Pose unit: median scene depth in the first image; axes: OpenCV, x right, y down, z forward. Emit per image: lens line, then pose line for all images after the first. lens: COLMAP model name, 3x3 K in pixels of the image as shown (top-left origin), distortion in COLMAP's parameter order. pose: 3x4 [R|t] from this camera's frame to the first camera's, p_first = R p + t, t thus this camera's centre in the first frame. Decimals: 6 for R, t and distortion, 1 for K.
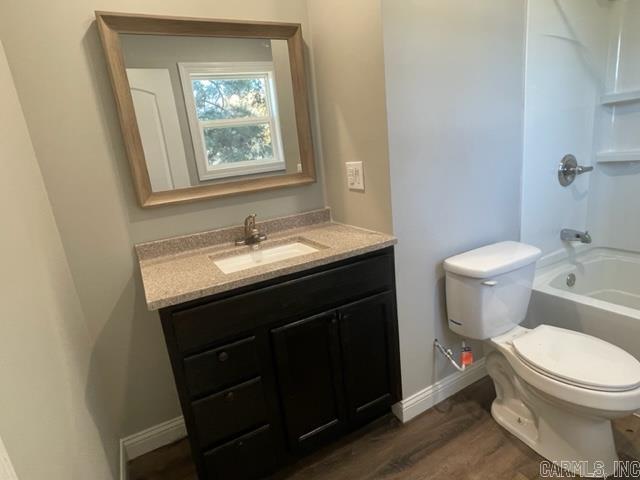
lens RADIAL K [[355.8, 0, 314.9], [0, 355.8, 239.9], [0, 0, 1]] dist [-0.017331, 0.003630]
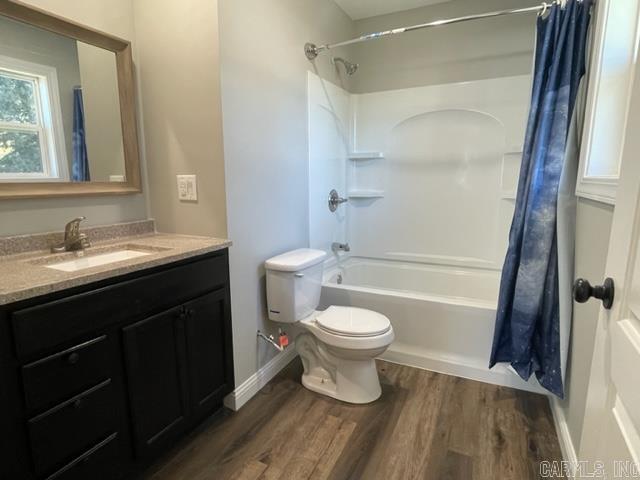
lens RADIAL K [[355.8, 0, 317.3], [0, 355.8, 235.8], [0, 0, 1]] dist [-0.017331, 0.003630]
pose [[0.806230, 0.013248, 0.591454, -0.206744], [0.058809, 0.993003, -0.102407, 0.101158], [-0.588672, 0.117346, 0.799809, -0.098788]]
